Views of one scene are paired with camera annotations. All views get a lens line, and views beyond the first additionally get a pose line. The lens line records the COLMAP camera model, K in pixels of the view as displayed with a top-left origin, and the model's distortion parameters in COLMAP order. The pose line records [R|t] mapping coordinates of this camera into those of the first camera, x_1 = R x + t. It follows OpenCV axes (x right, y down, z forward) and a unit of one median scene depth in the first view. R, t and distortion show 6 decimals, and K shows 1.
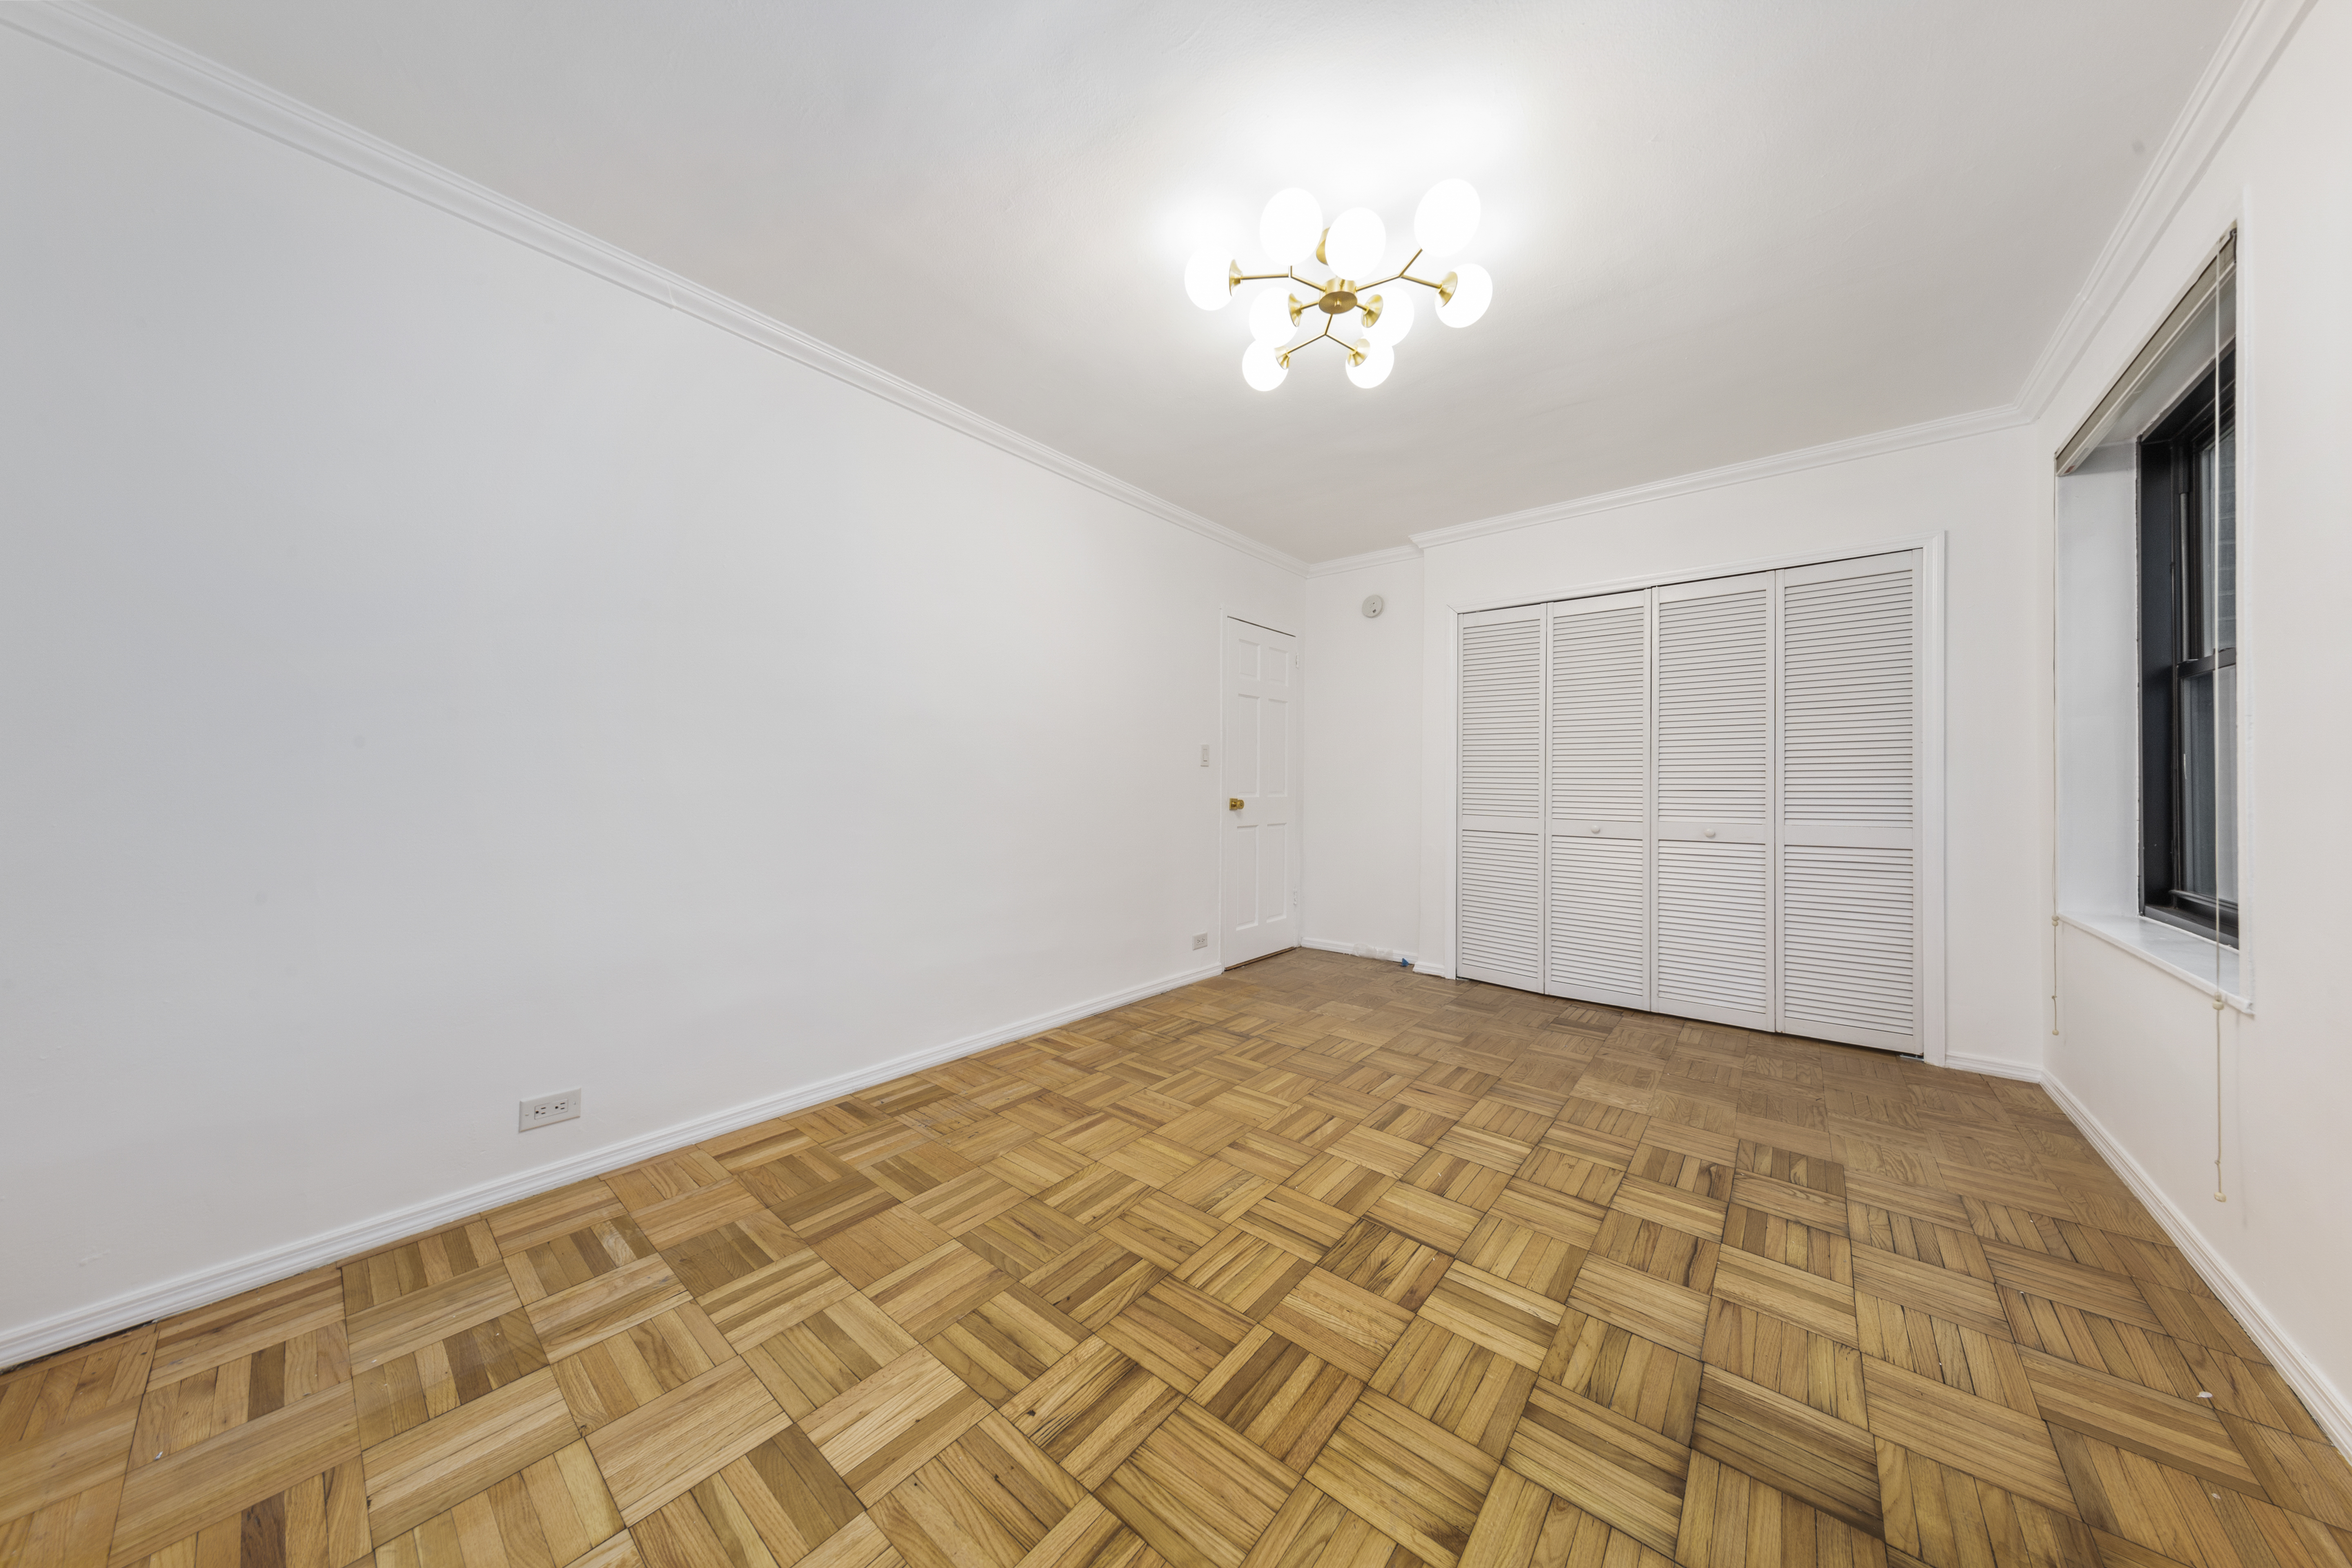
lens RADIAL K [[744.1, 0, 1176.0], [0, 744.1, 784.0], [0, 0, 1]] dist [-0.000860, -0.000071]
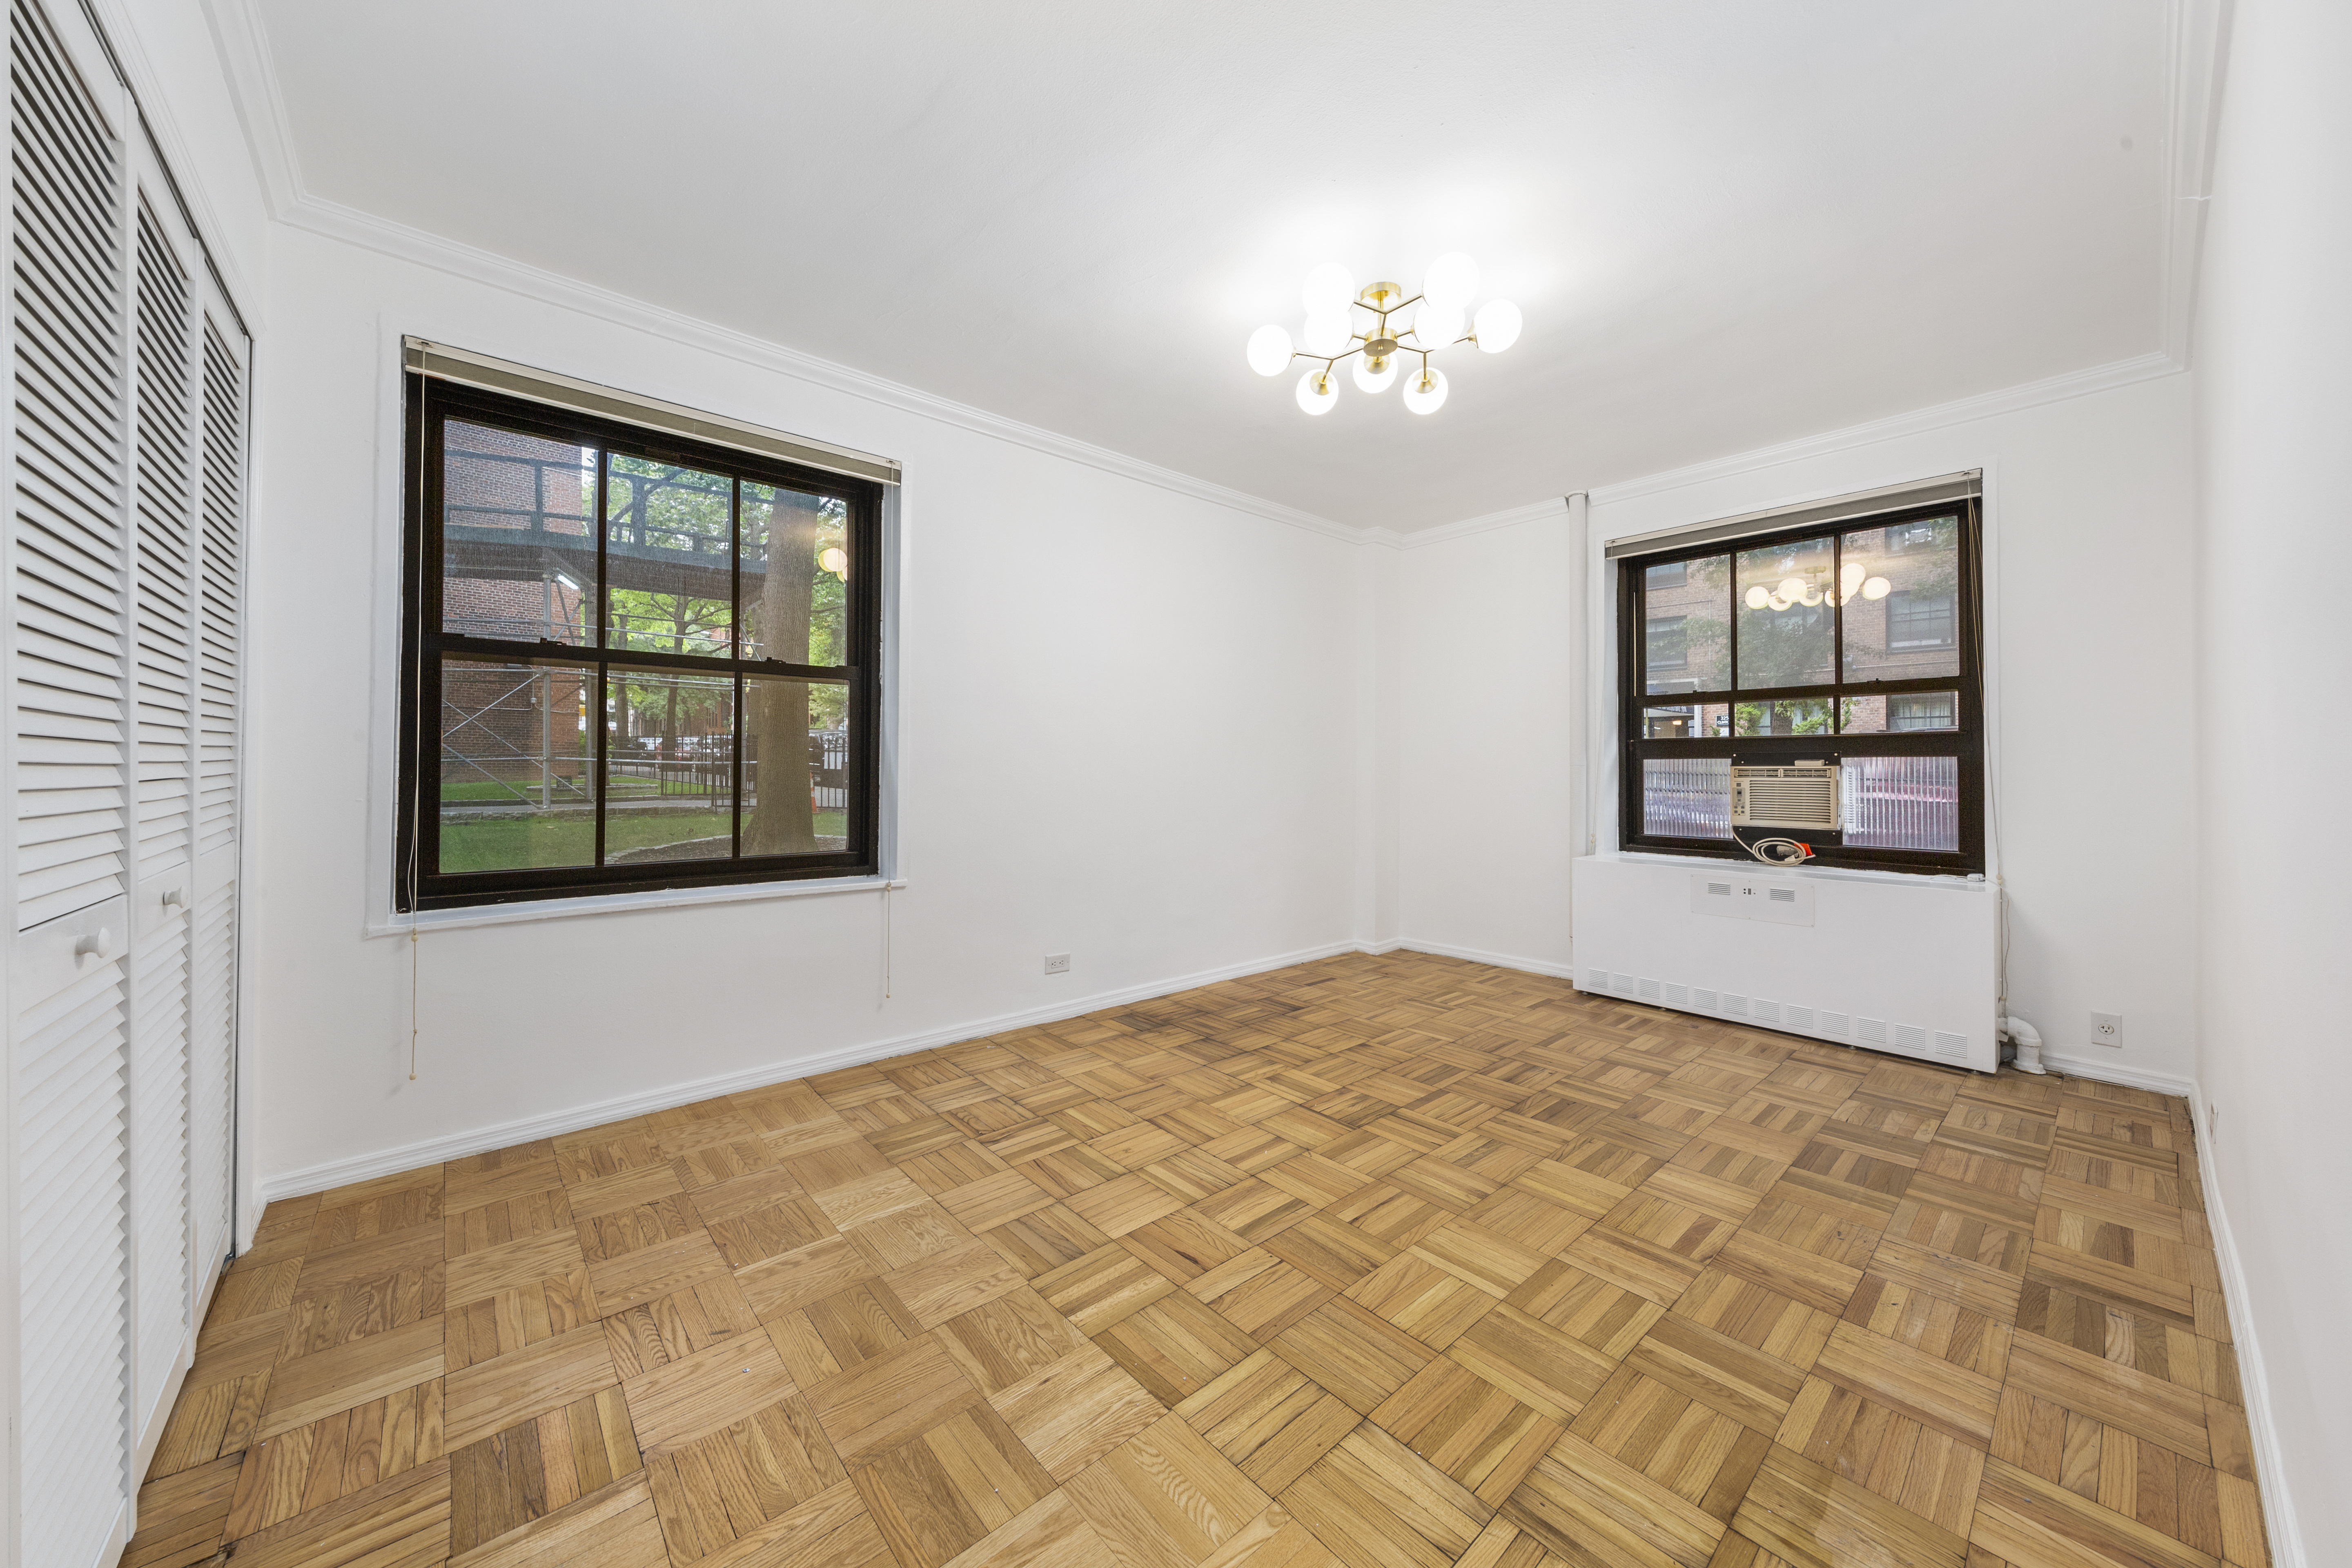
lens RADIAL K [[837.6, 0, 1168.3], [0, 837.6, 750.7], [0, 0, 1]] dist [-0.000179, -0.000024]
pose [[-0.986251, -0.004868, 0.165180, 0.297627], [-0.008427, 0.999747, -0.020857, -0.005163], [-0.165037, -0.021962, -0.986043, 2.169883]]
